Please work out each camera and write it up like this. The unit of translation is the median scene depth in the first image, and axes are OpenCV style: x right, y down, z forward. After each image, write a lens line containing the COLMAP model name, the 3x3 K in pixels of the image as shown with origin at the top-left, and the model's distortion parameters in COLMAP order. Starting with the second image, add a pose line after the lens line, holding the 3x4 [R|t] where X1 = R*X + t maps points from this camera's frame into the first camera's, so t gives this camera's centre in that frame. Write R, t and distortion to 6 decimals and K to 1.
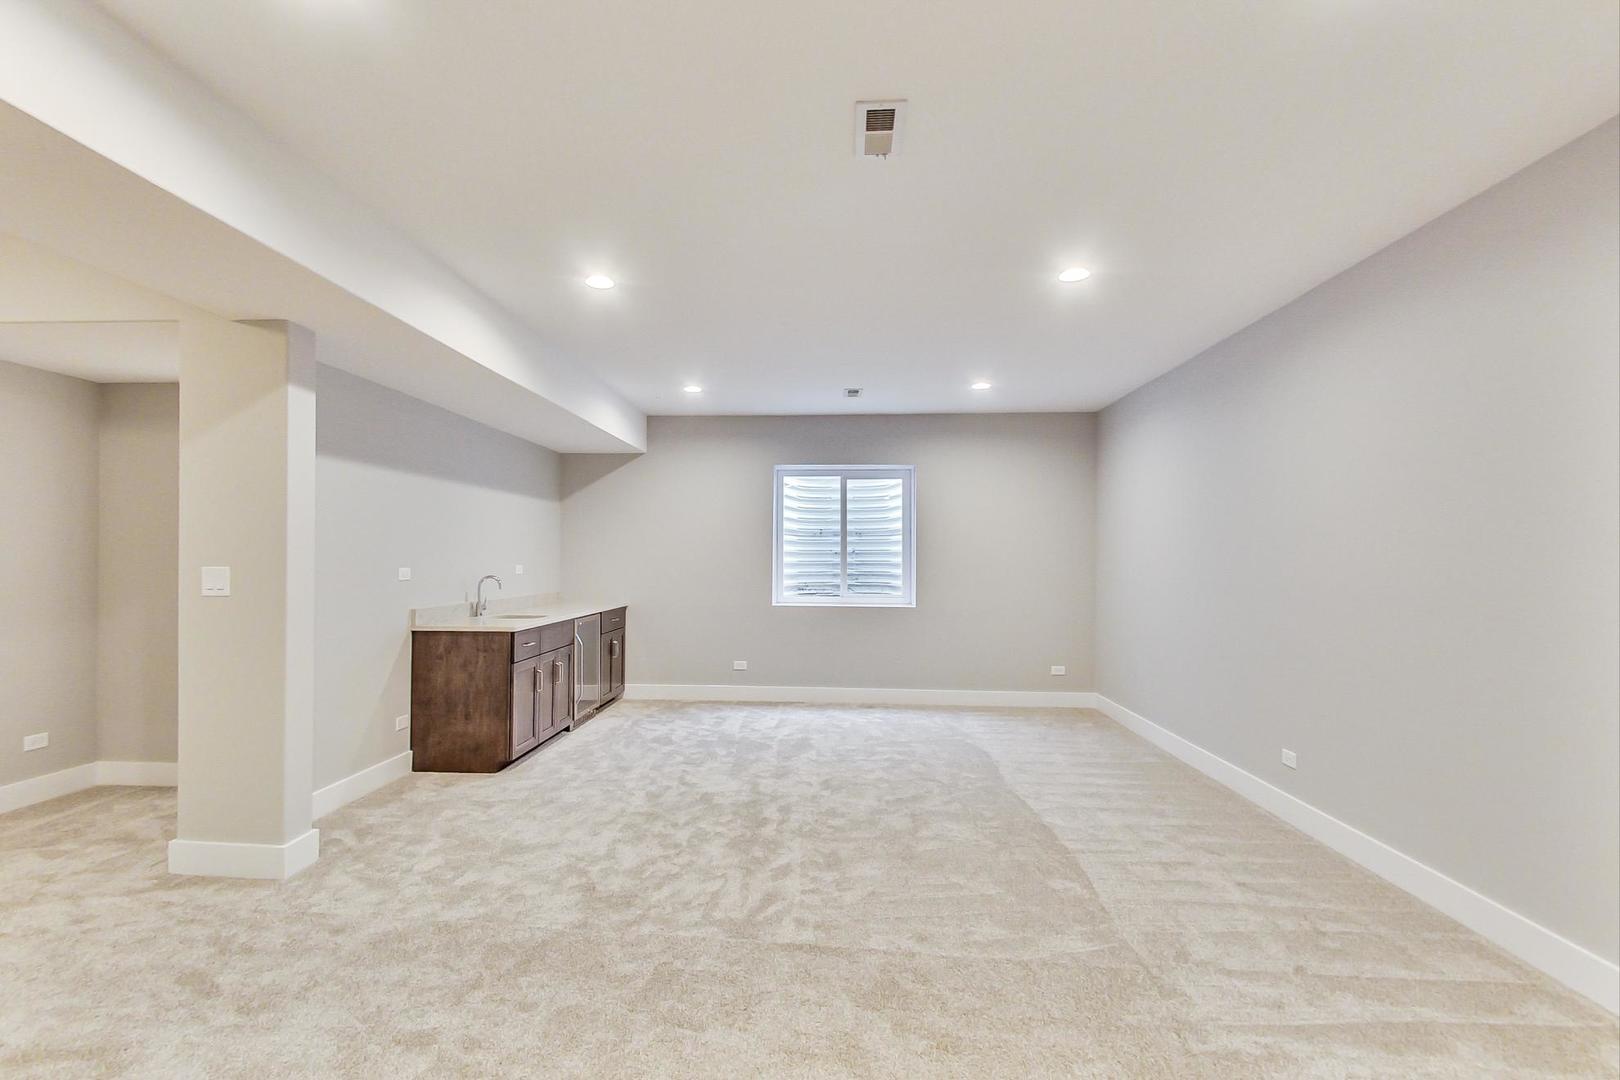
lens RADIAL K [[775.7, 0, 806.4], [0, 775.7, 552.6], [0, 0, 1]] dist [-0.003478, -0.000030]
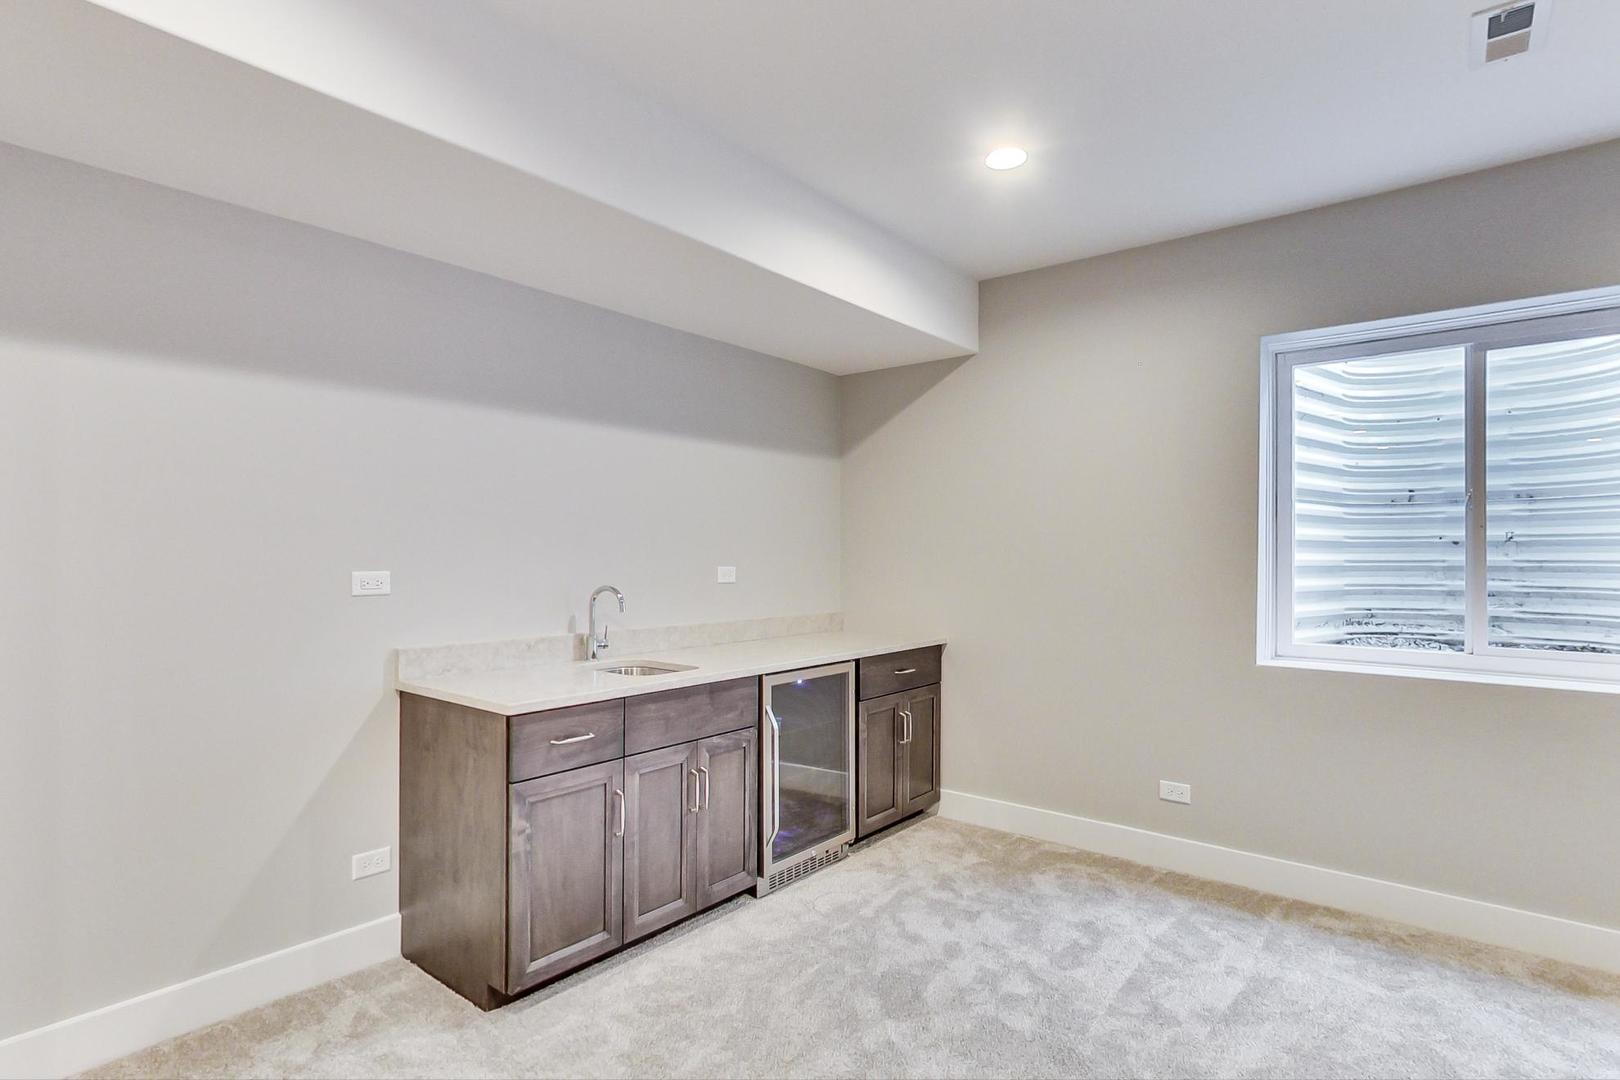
lens RADIAL K [[775.7, 0, 806.4], [0, 775.7, 552.6], [0, 0, 1]] dist [-0.003478, -0.000030]
pose [[0.783928, -0.003016, -0.620844, 0.027656], [0.003510, 0.999994, -0.000425, 0.005866], [0.620842, -0.001846, 0.783934, 0.520273]]
